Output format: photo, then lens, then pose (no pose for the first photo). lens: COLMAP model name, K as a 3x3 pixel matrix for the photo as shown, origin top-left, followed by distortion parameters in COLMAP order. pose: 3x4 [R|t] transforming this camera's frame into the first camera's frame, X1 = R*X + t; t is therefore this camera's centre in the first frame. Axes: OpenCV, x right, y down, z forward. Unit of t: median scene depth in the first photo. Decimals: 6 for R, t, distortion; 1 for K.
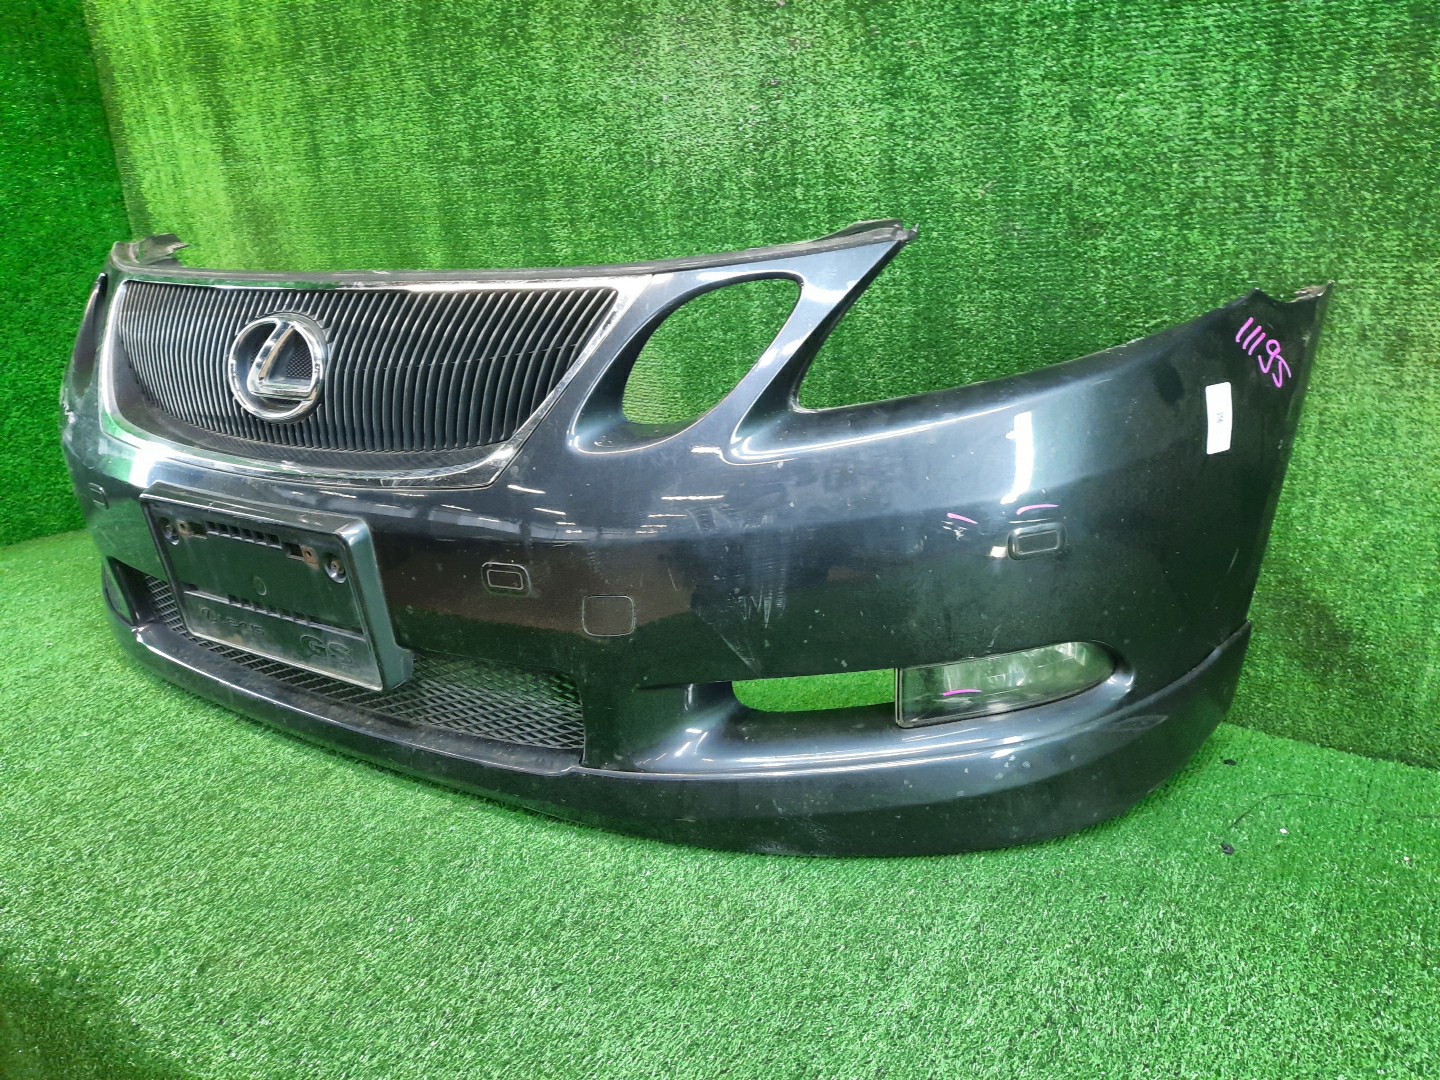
lens RADIAL K [[1066.1, 0, 714.9], [0, 1066.1, 540.9], [0, 0, 1]] dist [0.033091, -0.026466]
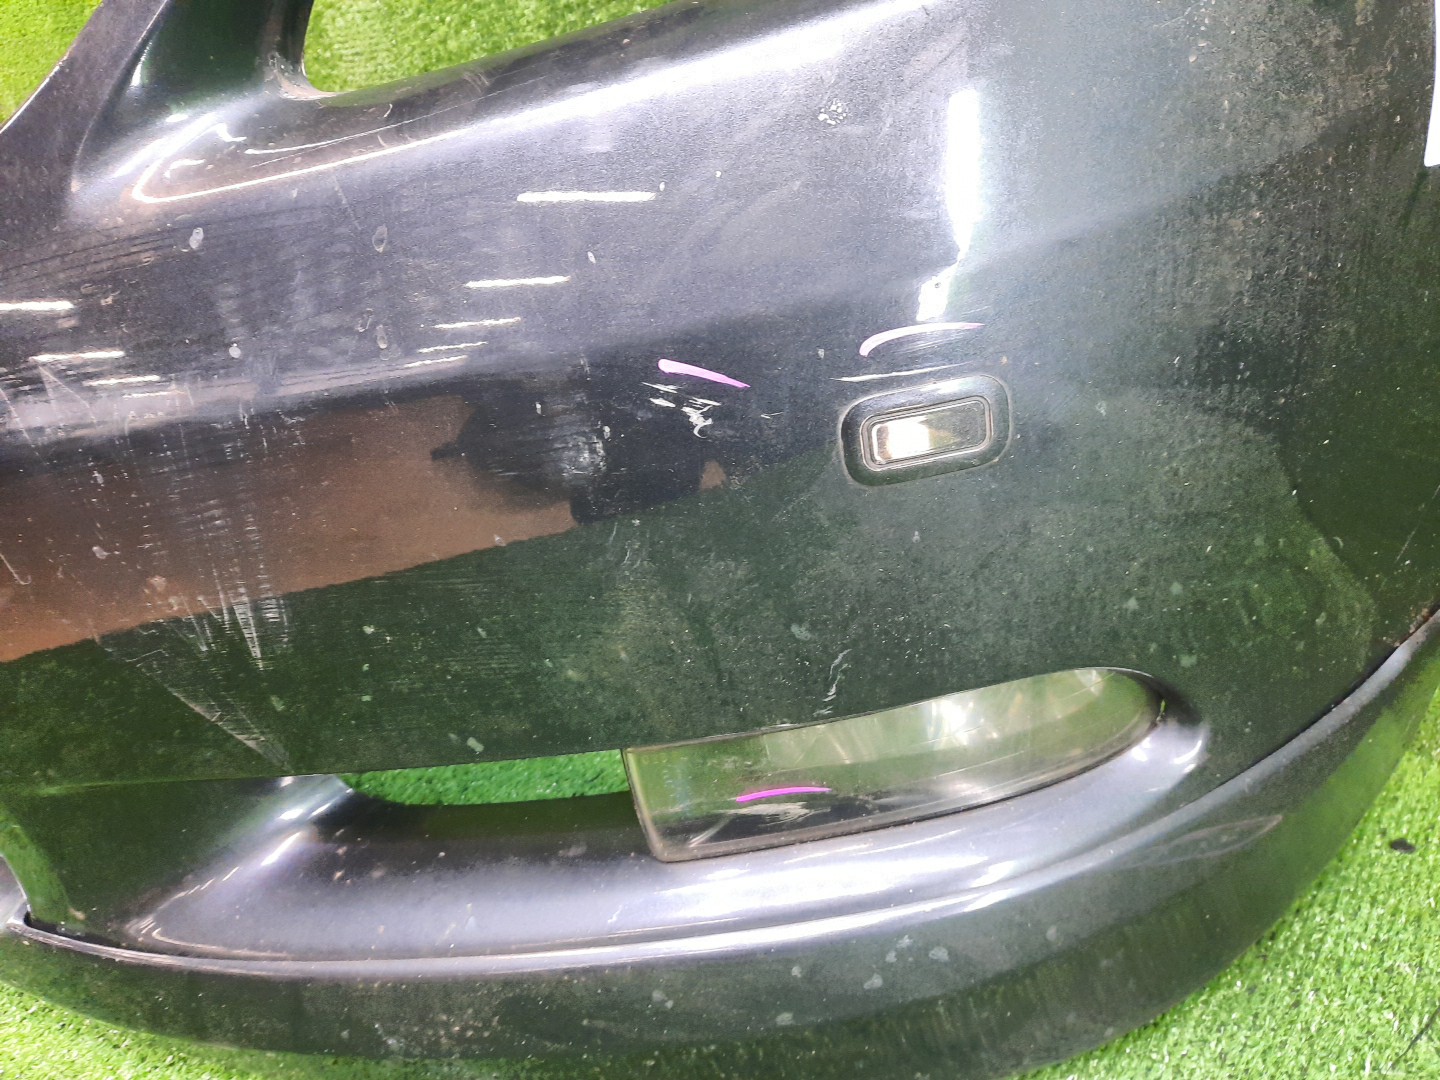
lens RADIAL K [[1066.1, 0, 723.7], [0, 1066.1, 539.8], [0, 0, 1]] dist [0.033091, -0.026466]
pose [[0.997683, -0.028436, -0.061813, 0.242276], [0.036017, 0.991477, 0.125206, -0.009960], [0.057725, -0.127142, 0.990203, 0.609292]]
